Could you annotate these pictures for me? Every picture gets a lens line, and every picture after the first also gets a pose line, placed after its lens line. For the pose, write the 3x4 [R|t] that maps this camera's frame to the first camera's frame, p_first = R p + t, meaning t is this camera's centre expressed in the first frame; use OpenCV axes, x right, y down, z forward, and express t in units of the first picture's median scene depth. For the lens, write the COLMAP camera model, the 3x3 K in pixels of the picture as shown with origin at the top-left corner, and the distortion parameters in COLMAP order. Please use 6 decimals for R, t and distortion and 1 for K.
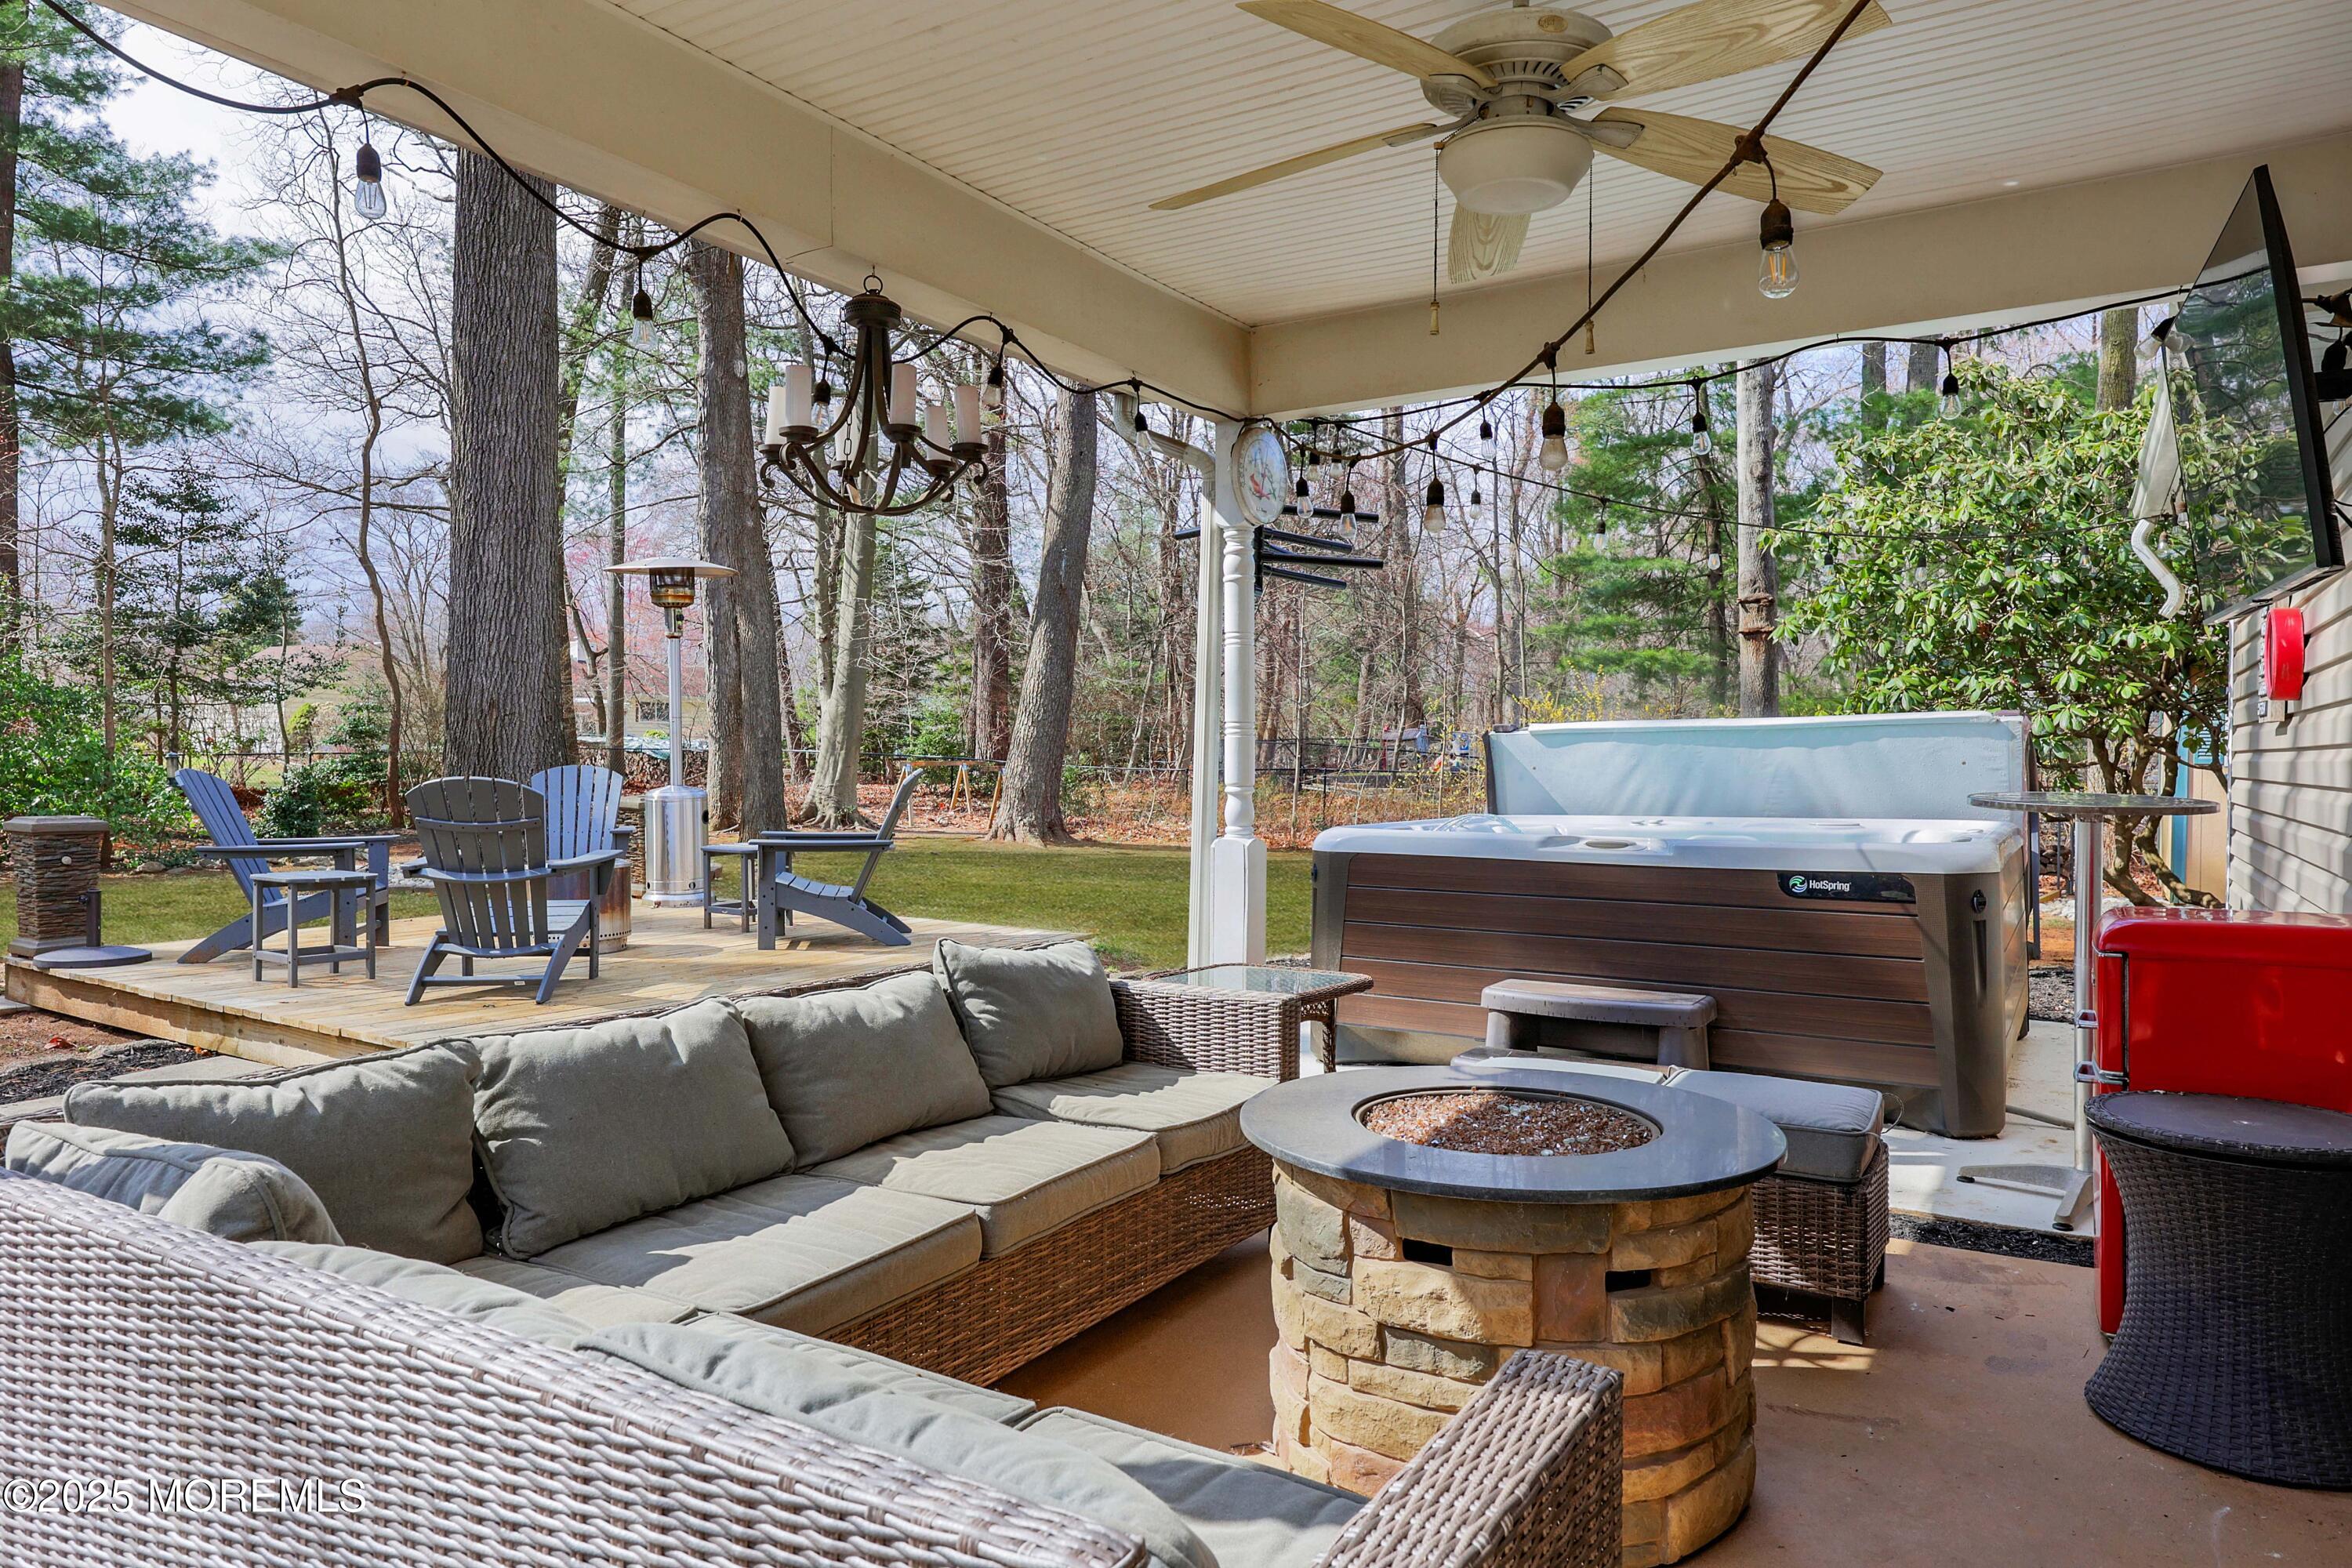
lens RADIAL K [[1447.4, 0, 1303.1], [0, 1447.4, 778.4], [0, 0, 1]] dist [-0.005021, 0.002023]
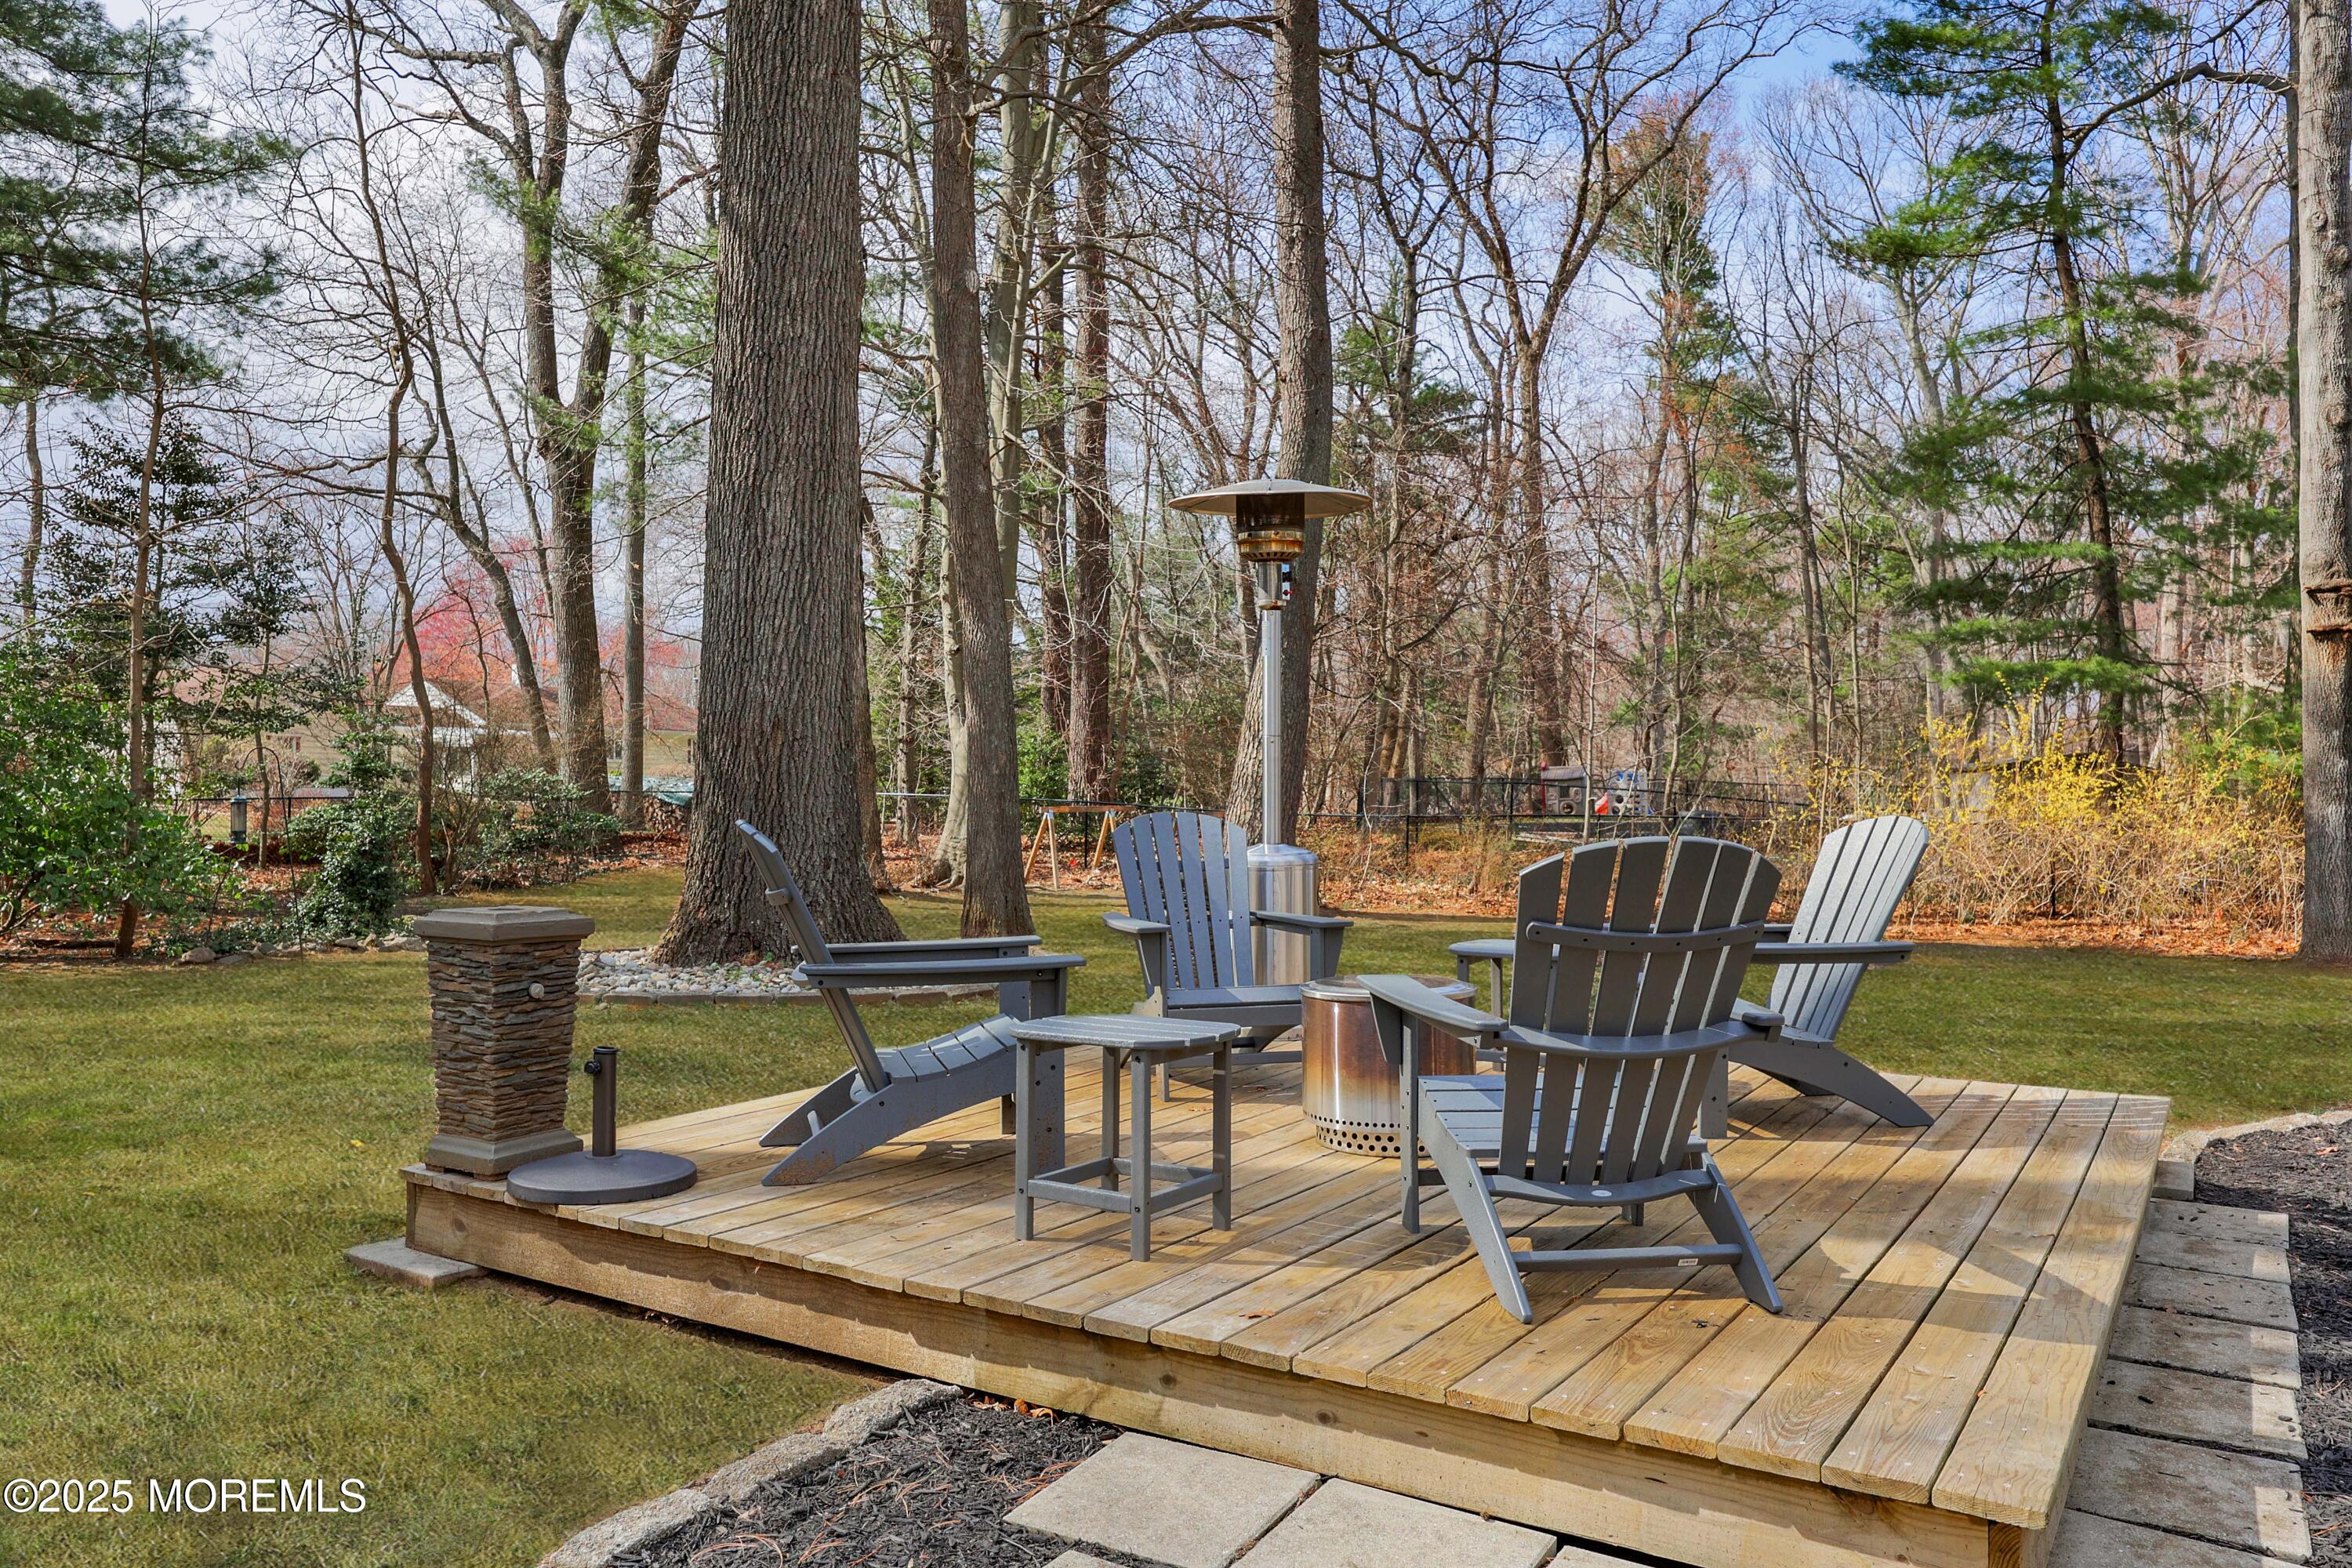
lens RADIAL K [[1631.7, 0, 1253.8], [0, 1631.7, 783.7], [0, 0, 1]] dist [-0.006297, 0.005206]
pose [[0.999971, -0.001562, 0.007458, -0.207189], [0.001754, 0.999666, -0.025787, -0.001334], [-0.007415, 0.025800, 0.999640, 0.135770]]
